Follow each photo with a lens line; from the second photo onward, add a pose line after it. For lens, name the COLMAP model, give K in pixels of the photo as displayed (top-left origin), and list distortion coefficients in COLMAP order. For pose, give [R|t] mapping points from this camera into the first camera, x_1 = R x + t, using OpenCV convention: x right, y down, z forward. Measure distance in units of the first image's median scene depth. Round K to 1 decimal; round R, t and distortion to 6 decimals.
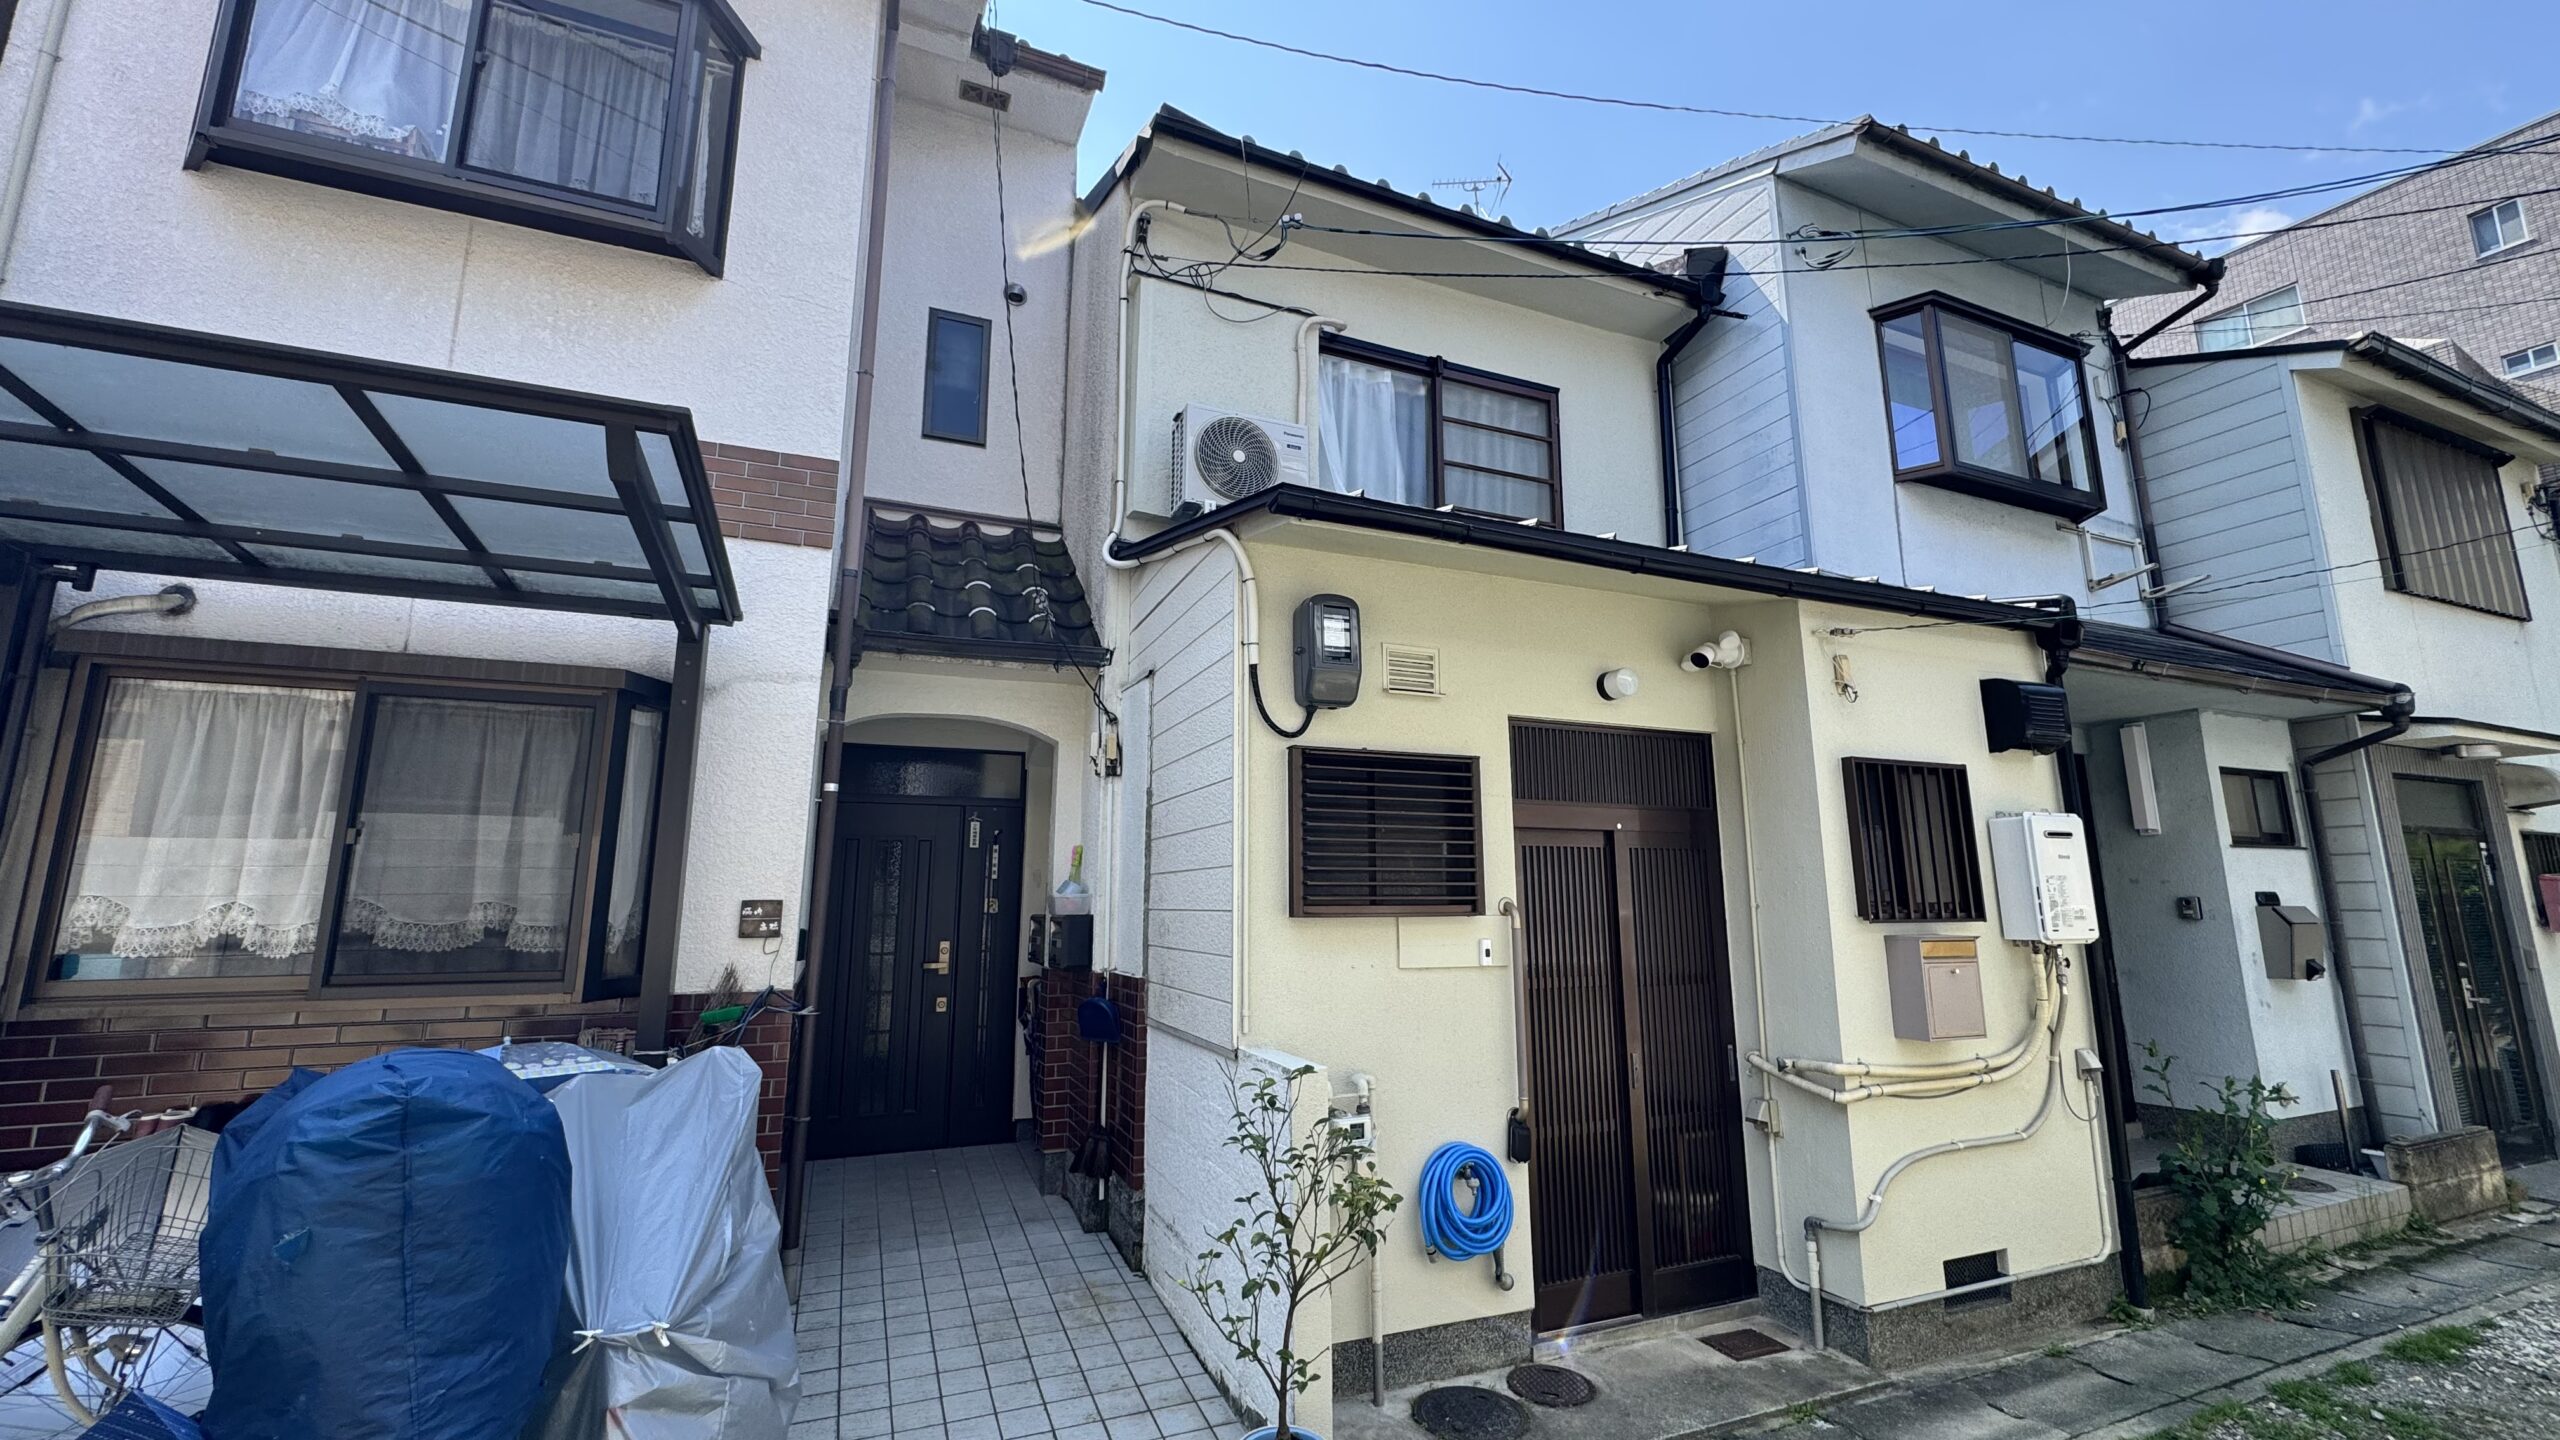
lens RADIAL K [[1012.4, 0, 1280.0], [0, 1012.4, 720.0], [0, 0, 1]] dist [-0.001019, -0.000048]
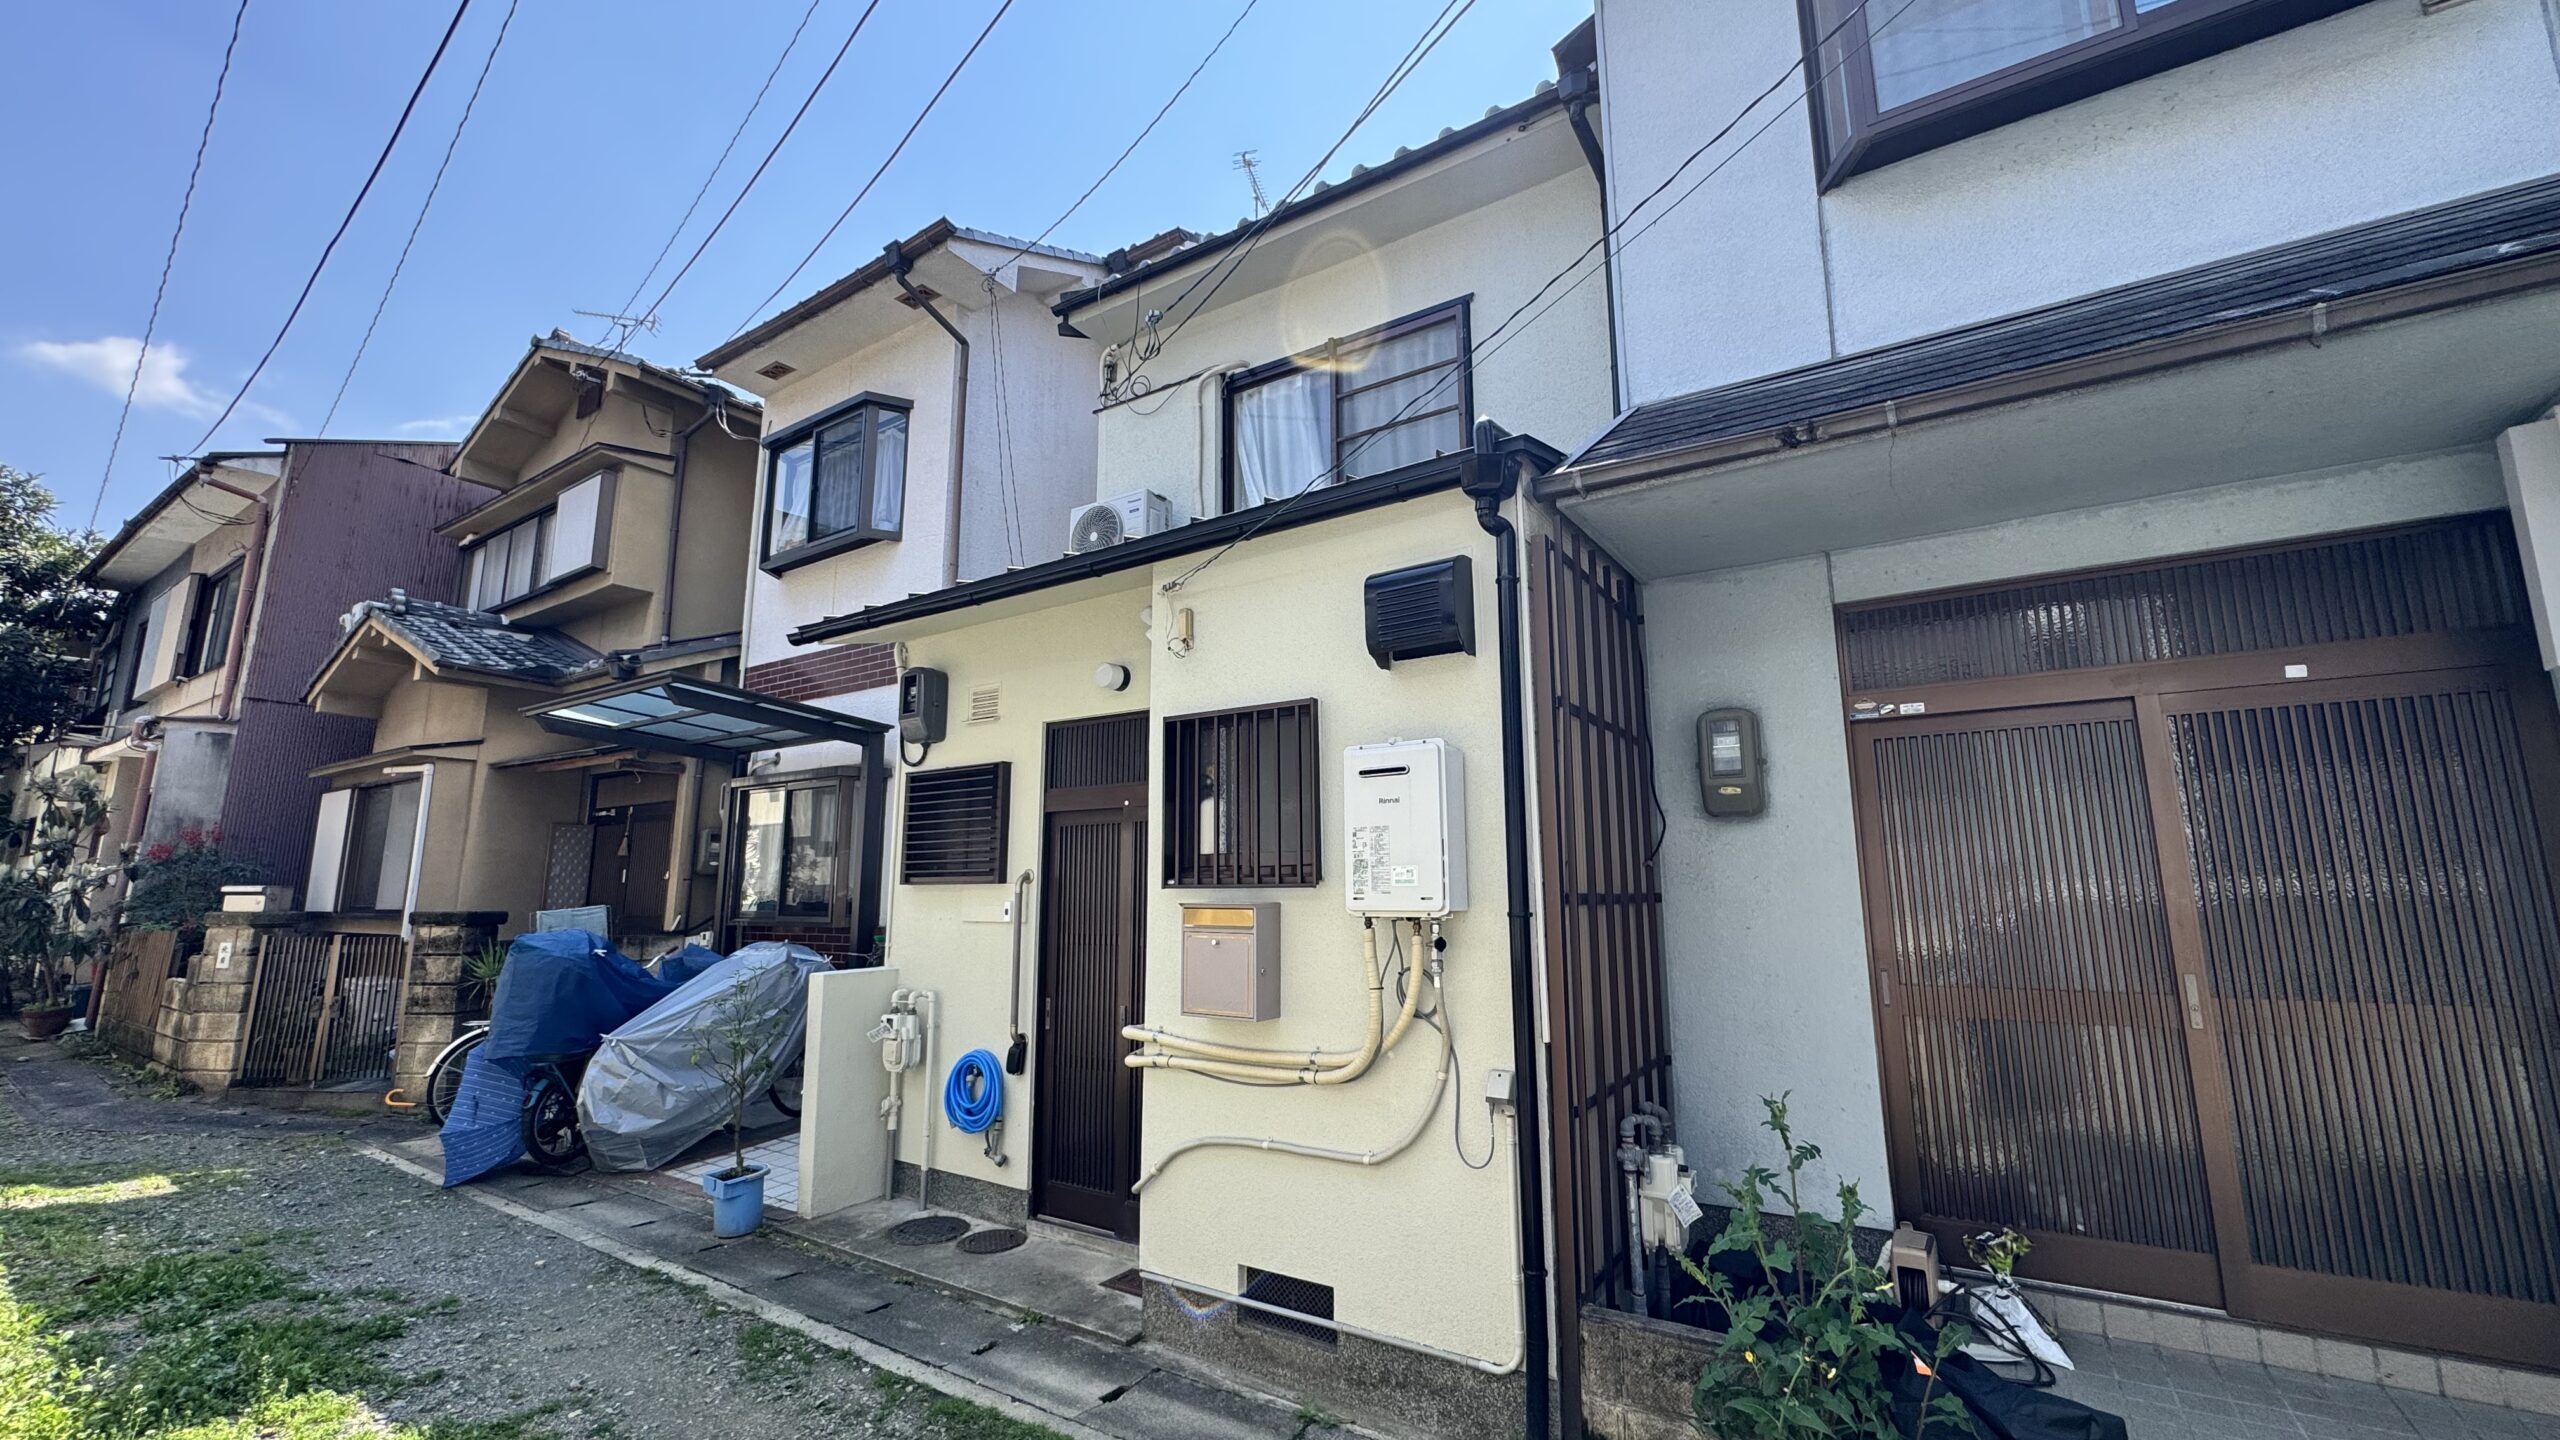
lens RADIAL K [[1012.4, 0, 1280.0], [0, 1012.4, 720.0], [0, 0, 1]] dist [-0.001019, -0.000048]
pose [[0.550404, -0.139718, -0.823125, 1.493405], [0.153507, 0.986026, -0.064722, 0.124431], [0.820665, -0.090732, 0.564160, 0.573084]]
